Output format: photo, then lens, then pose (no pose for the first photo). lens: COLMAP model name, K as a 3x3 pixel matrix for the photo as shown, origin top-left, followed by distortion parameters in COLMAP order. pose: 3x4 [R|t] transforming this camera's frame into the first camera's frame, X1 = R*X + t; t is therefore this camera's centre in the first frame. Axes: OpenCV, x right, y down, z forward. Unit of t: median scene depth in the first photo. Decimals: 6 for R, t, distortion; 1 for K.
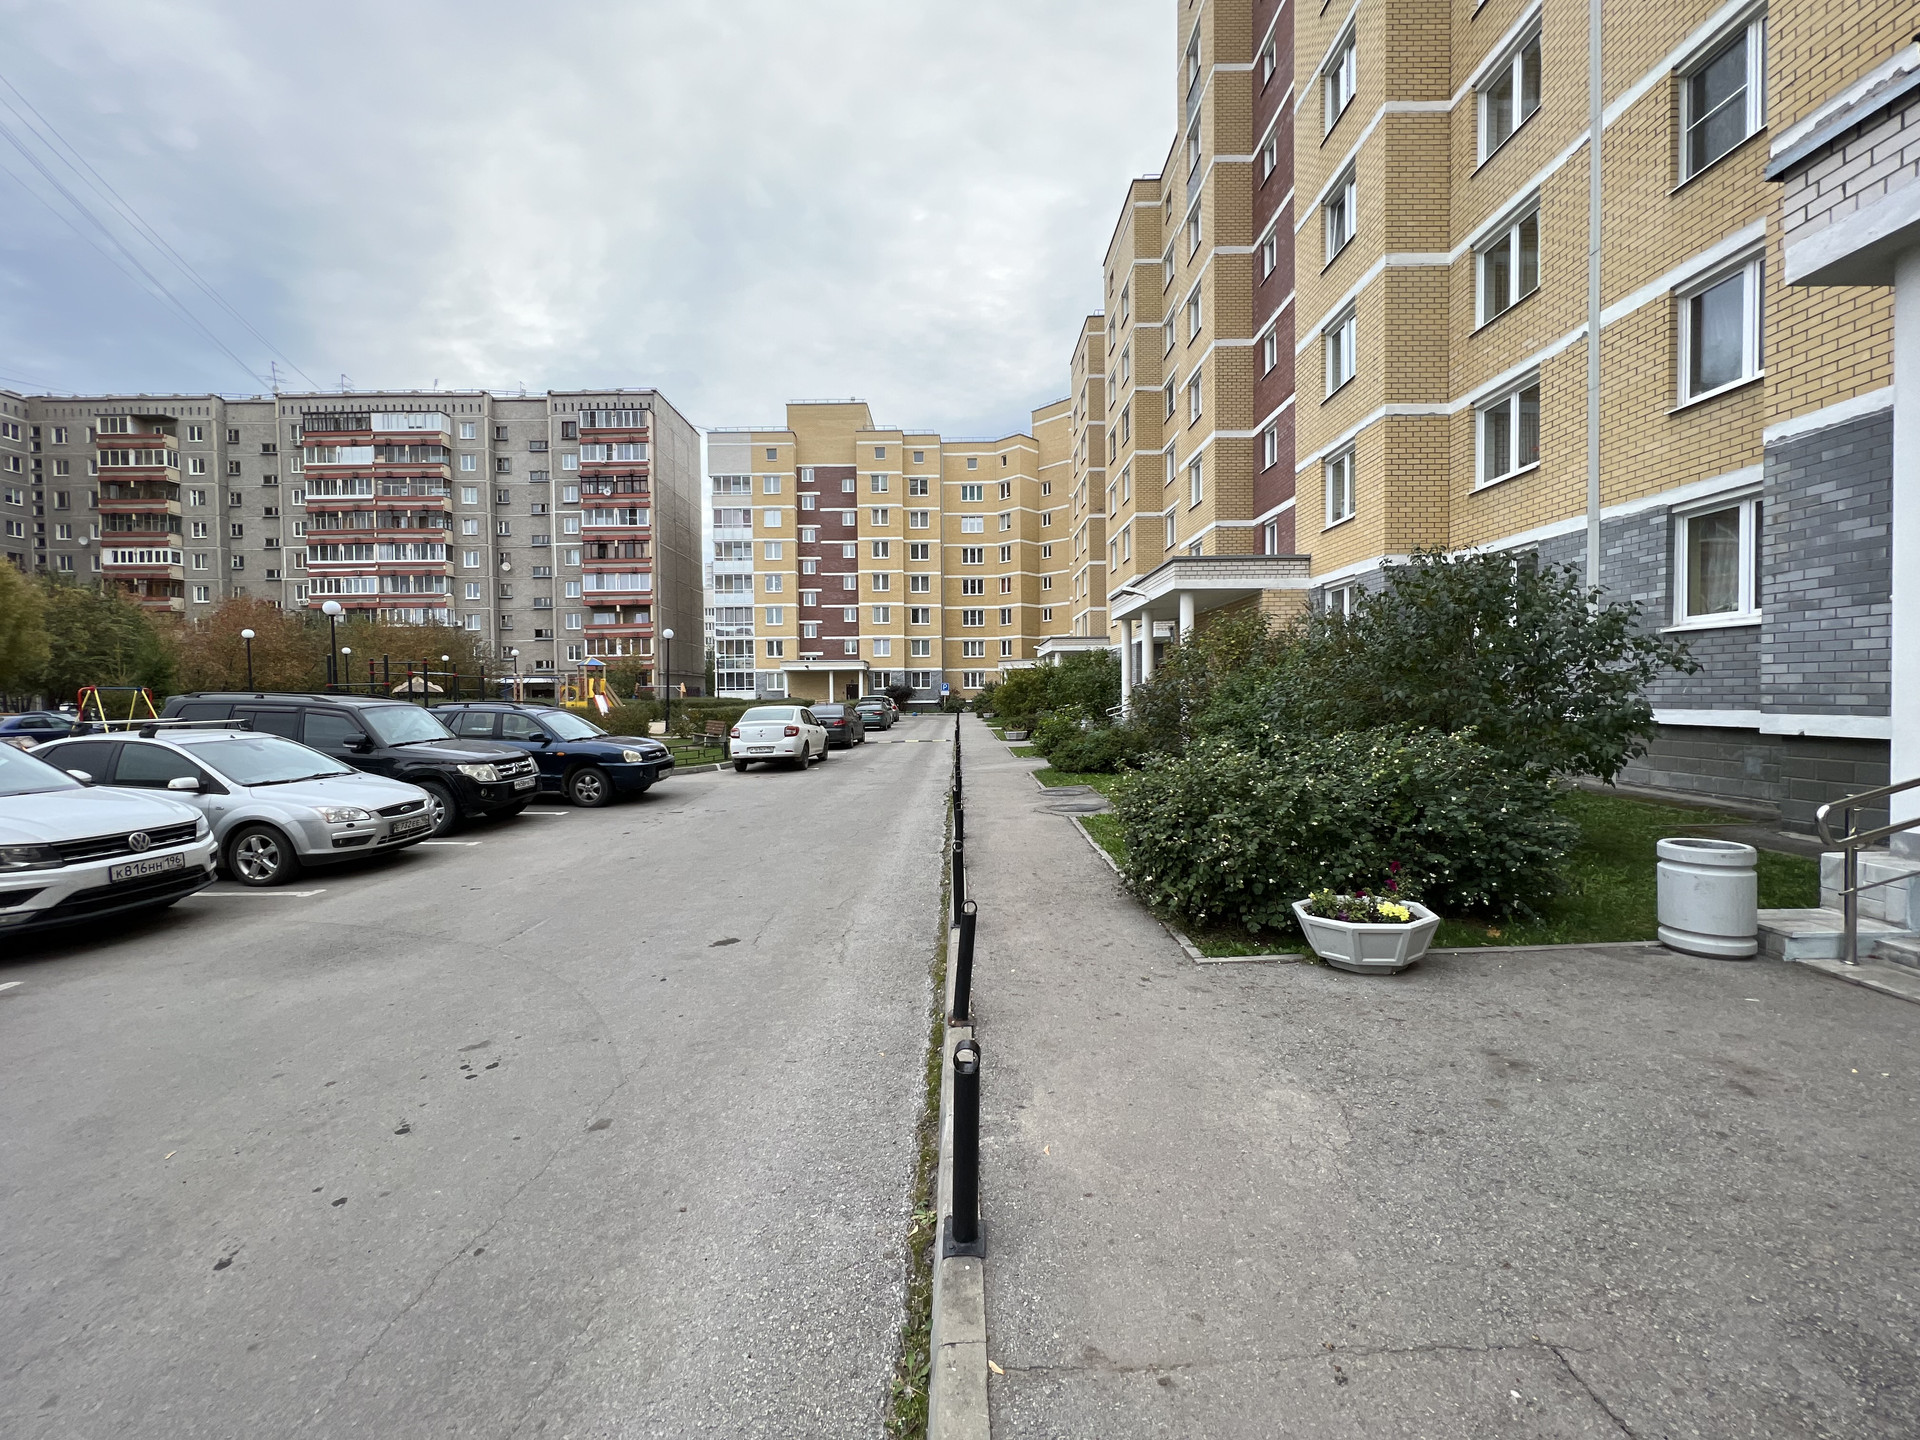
lens RADIAL K [[757.6, 0, 959.9], [0, 757.6, 715.7], [0, 0, 1]] dist [0.005477, -0.001122]
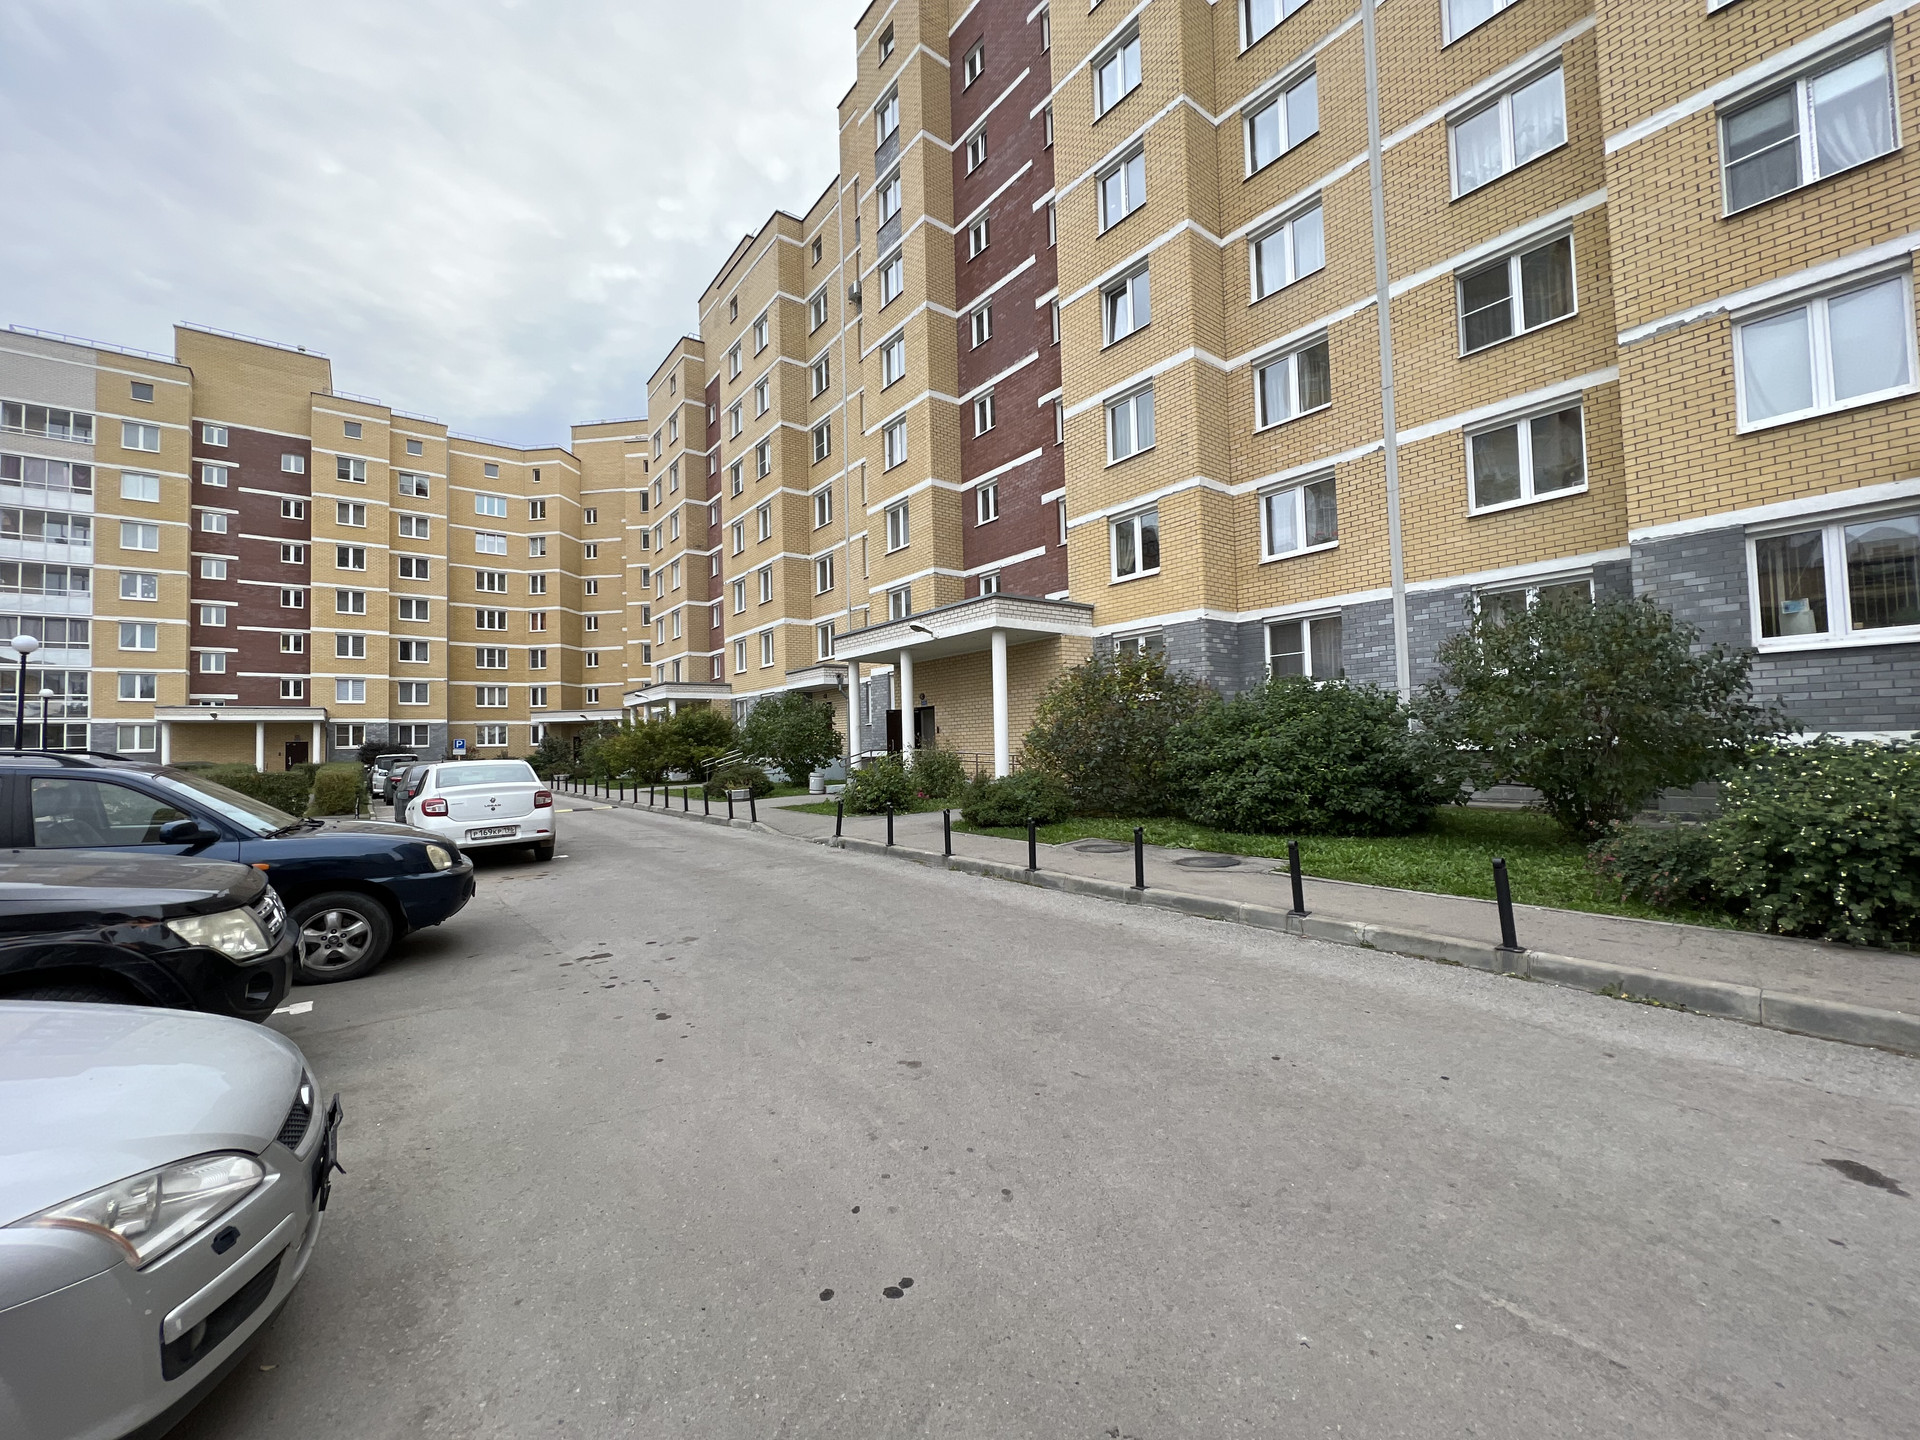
lens RADIAL K [[757.6, 0, 926.5], [0, 757.6, 717.1], [0, 0, 1]] dist [0.005477, -0.001122]
pose [[0.796858, 0.012654, 0.604034, -0.104795], [0.033648, 0.997299, -0.065282, 0.001274], [-0.603229, 0.072345, 0.794280, 0.091023]]
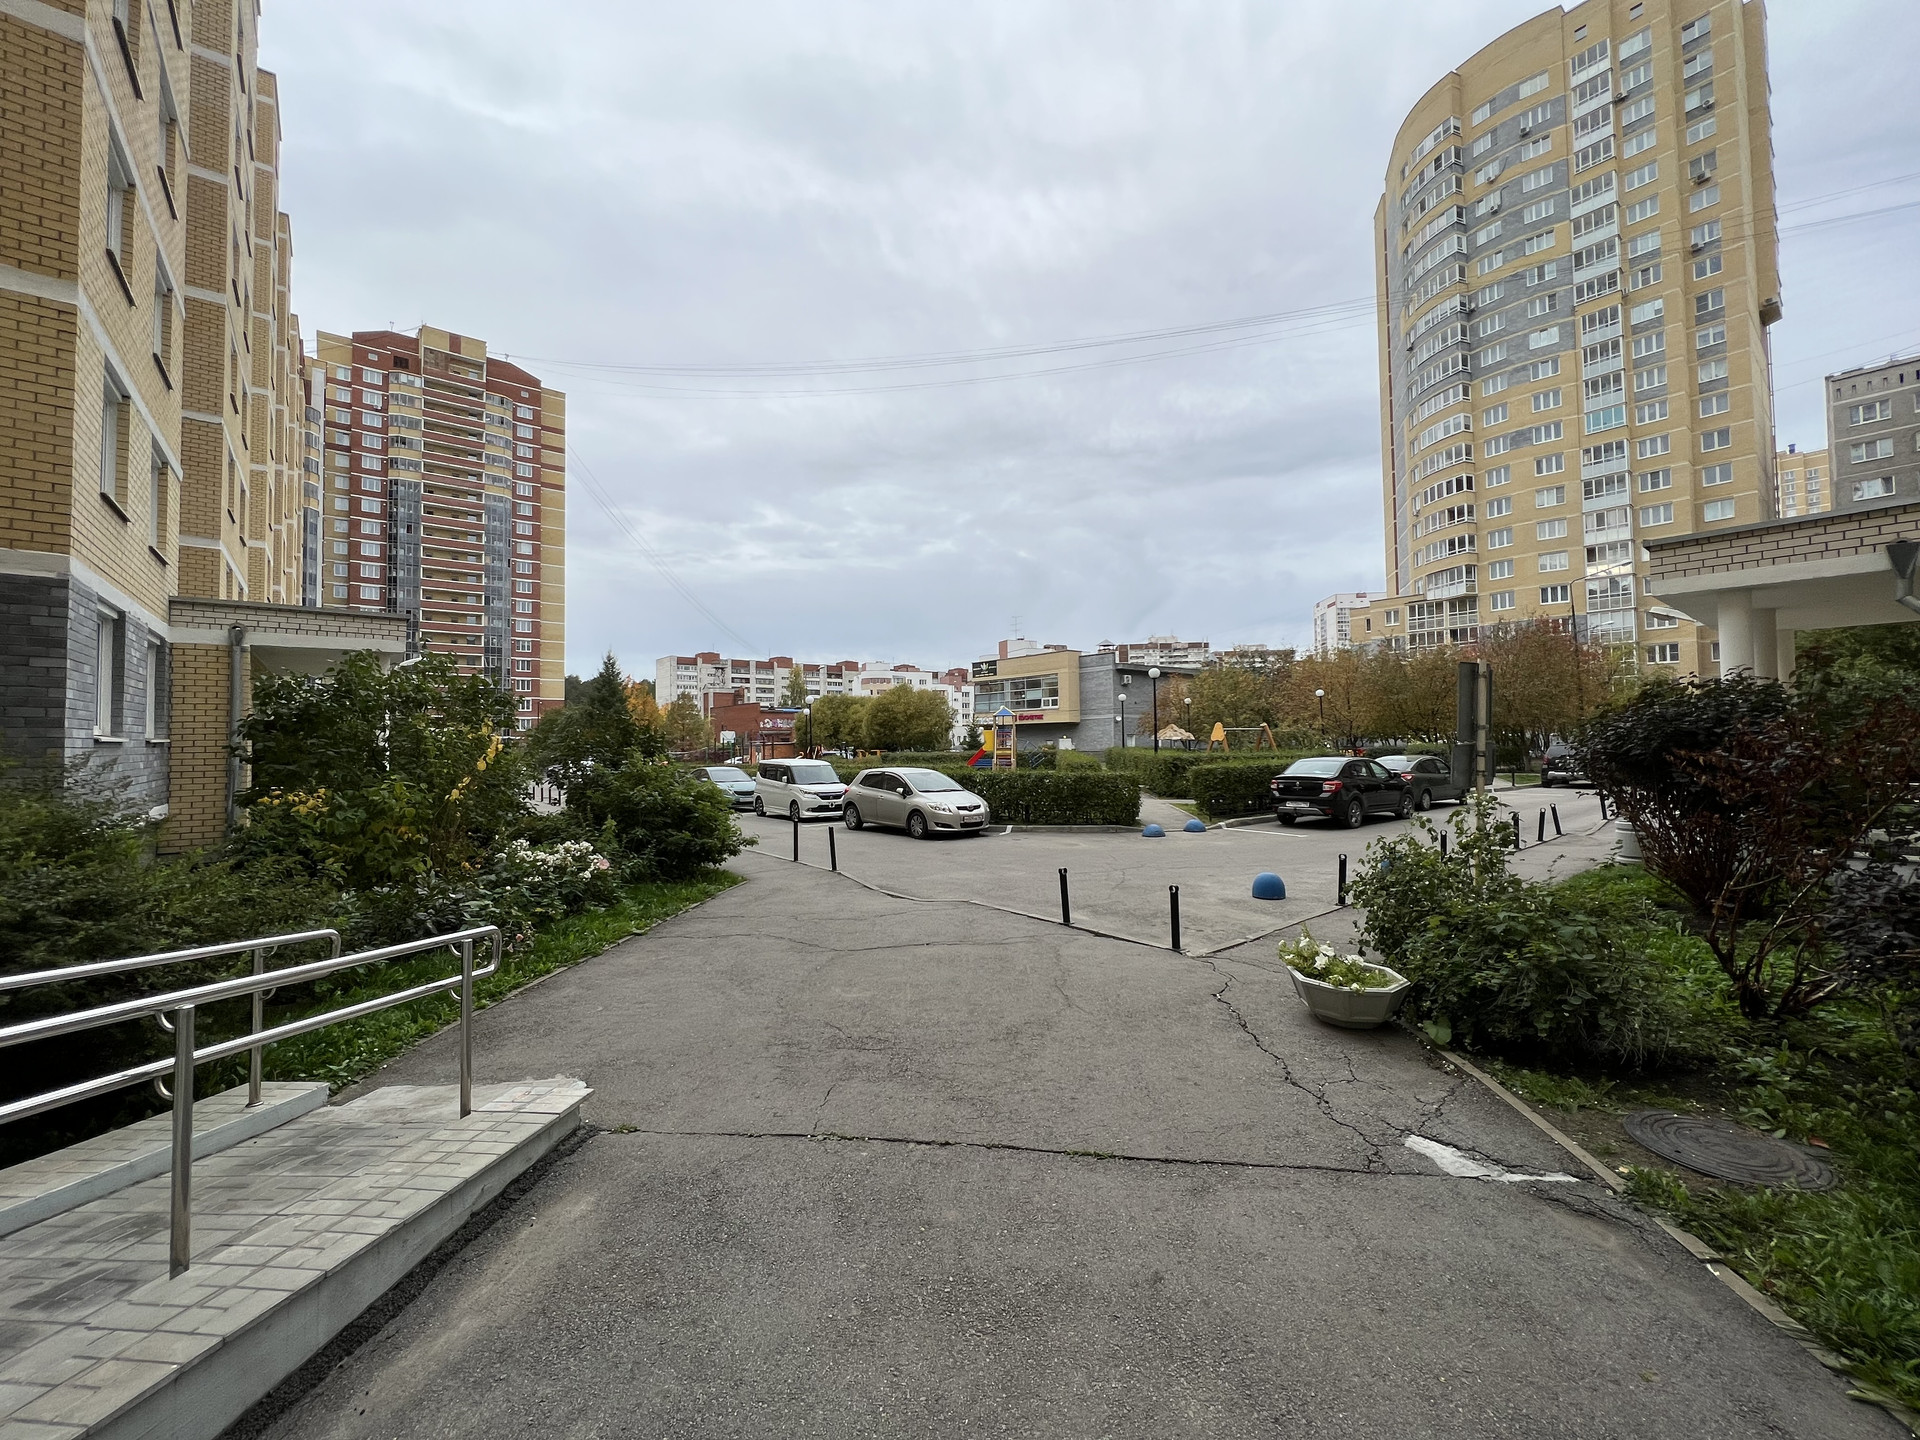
lens RADIAL K [[757.6, 0, 962.5], [0, 757.6, 721.9], [0, 0, 1]] dist [0.005477, -0.001122]
pose [[0.644038, -0.038432, -0.764028, 0.147575], [0.001346, 0.998793, -0.049107, -0.000332], [0.764993, 0.030598, 0.643312, -0.053415]]
